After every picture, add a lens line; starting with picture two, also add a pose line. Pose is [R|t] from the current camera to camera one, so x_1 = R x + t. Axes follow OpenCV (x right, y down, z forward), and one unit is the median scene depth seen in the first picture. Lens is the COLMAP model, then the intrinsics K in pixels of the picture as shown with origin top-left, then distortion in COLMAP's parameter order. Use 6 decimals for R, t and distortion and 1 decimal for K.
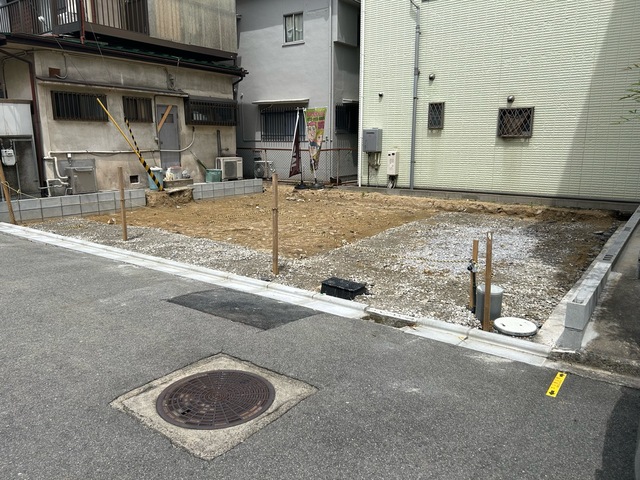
lens RADIAL K [[482.9, 0, 315.6], [0, 482.9, 236.7], [0, 0, 1]] dist [0.015946, -0.005246]
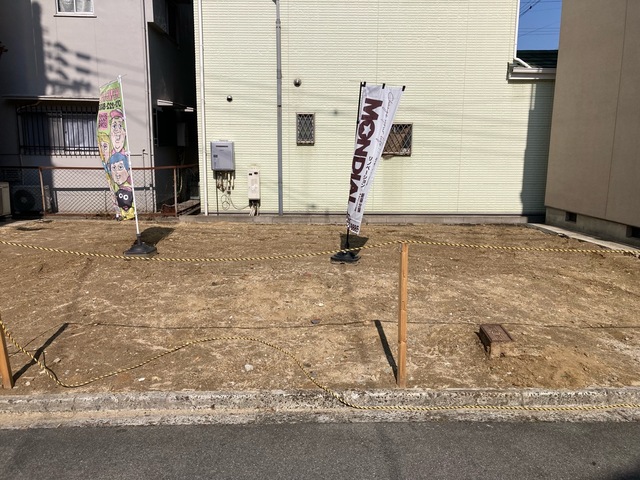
lens RADIAL K [[518.7, 0, 313.2], [0, 518.7, 244.6], [0, 0, 1]] dist [0.018190, -0.006377]
pose [[0.788119, -0.106316, 0.606272, -0.349022], [0.113358, 0.993192, 0.026807, -0.073804], [-0.604995, 0.047599, 0.794806, 0.291945]]
